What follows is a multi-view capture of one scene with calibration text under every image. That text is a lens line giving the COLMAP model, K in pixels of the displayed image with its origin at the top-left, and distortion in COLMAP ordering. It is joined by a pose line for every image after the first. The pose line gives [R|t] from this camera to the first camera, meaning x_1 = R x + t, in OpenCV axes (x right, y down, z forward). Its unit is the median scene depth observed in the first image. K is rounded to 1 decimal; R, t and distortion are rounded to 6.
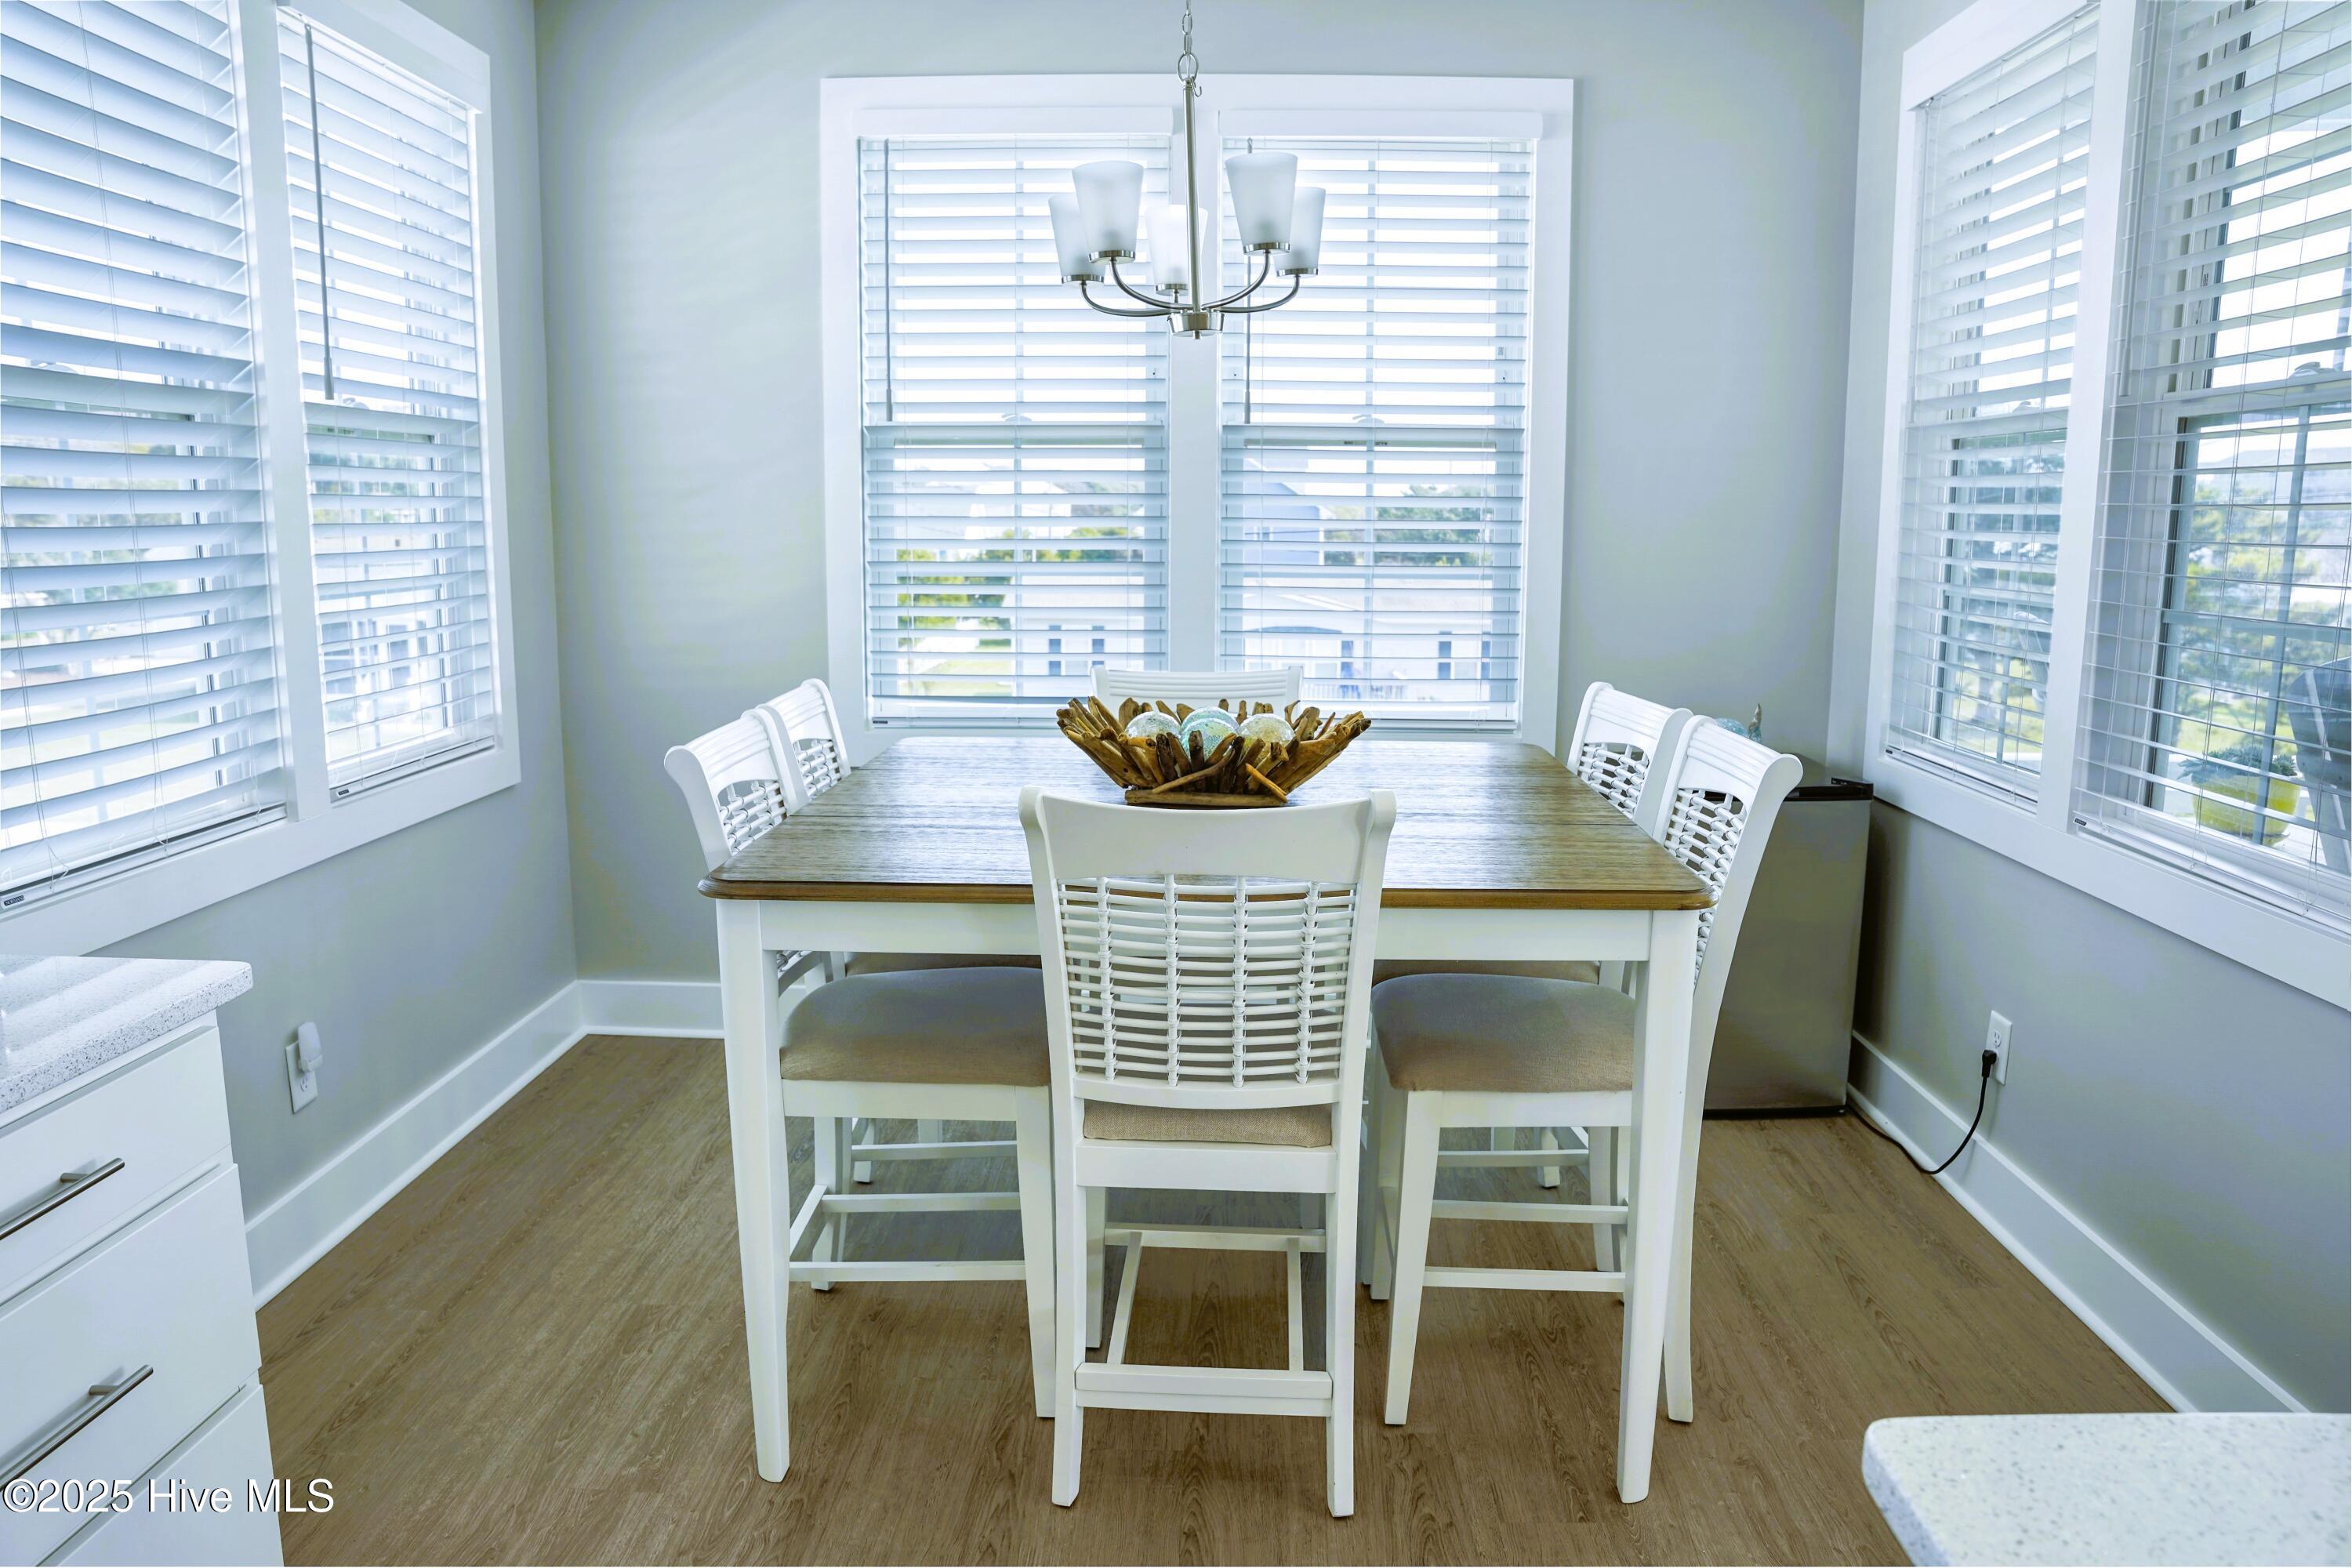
lens RADIAL K [[1645.3, 0, 1176.0], [0, 1645.3, 784.0], [0, 0, 1]] dist [-0.164487, 0.124615]
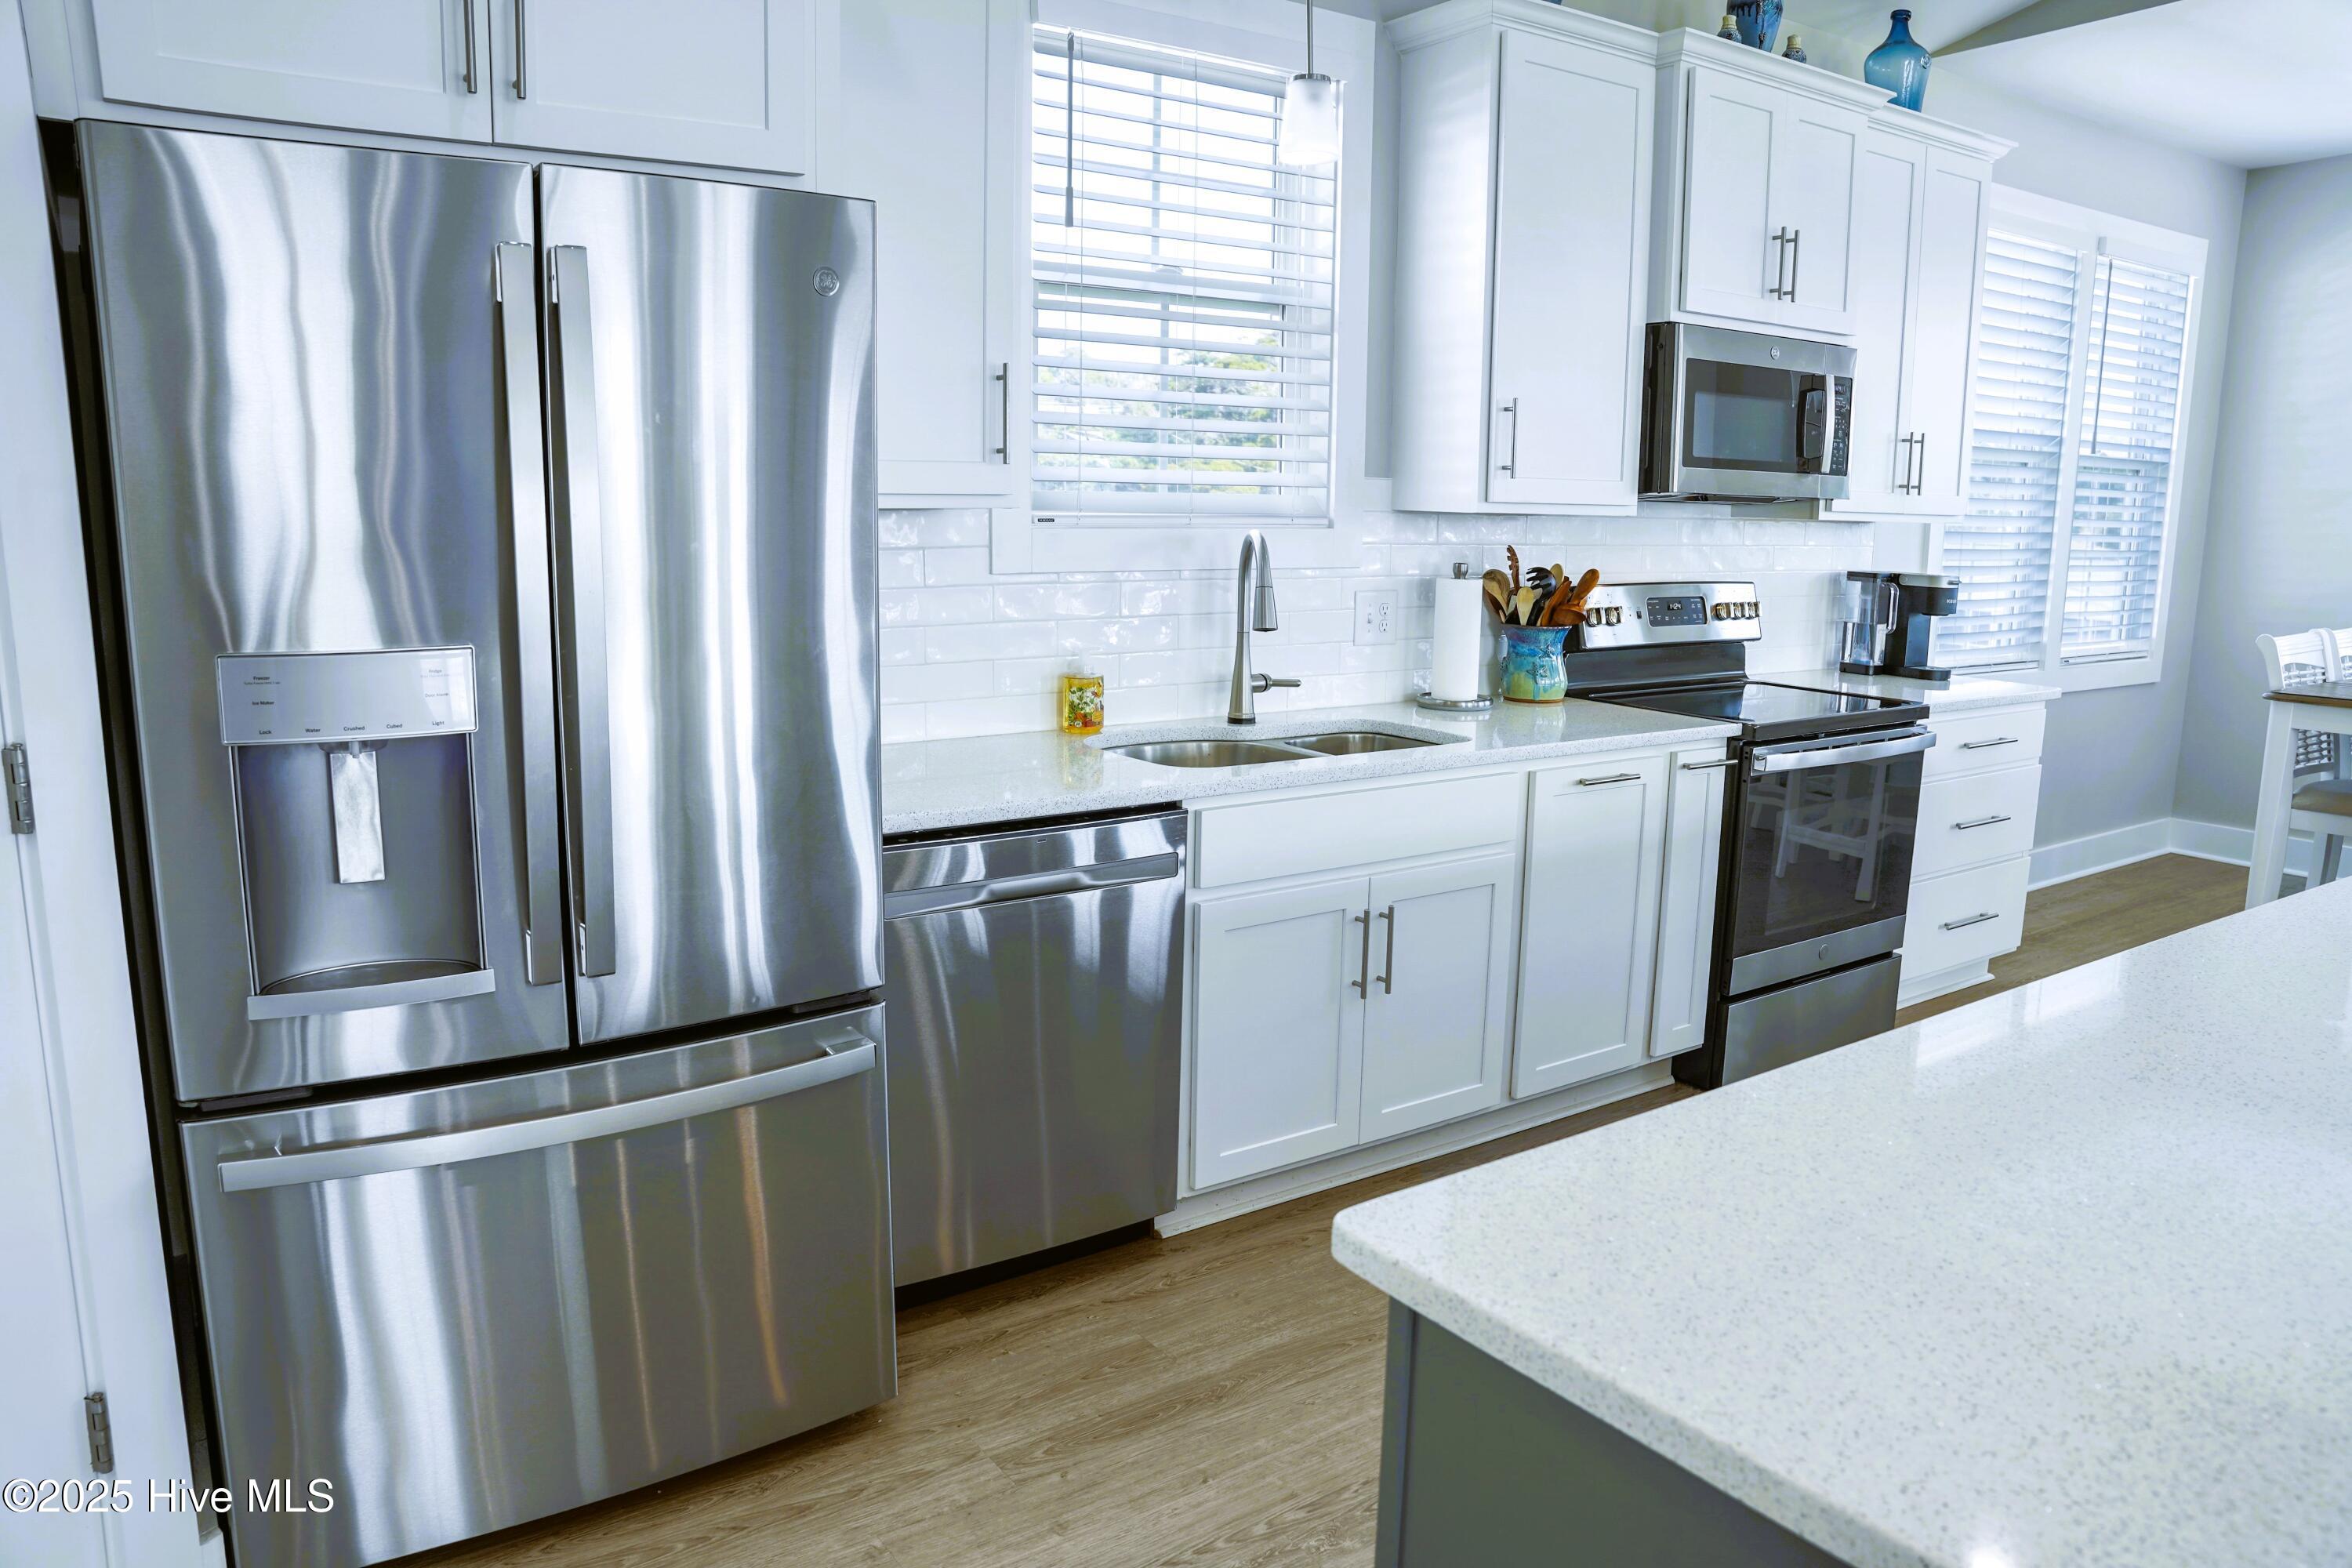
lens RADIAL K [[1645.3, 0, 1176.0], [0, 1645.3, 784.0], [0, 0, 1]] dist [-0.164487, 0.124615]
pose [[0.597345, 0.144576, -0.788845, 0.313201], [-0.143826, 0.986982, 0.071979, 0.151069], [0.788983, 0.070460, 0.610362, -0.879686]]
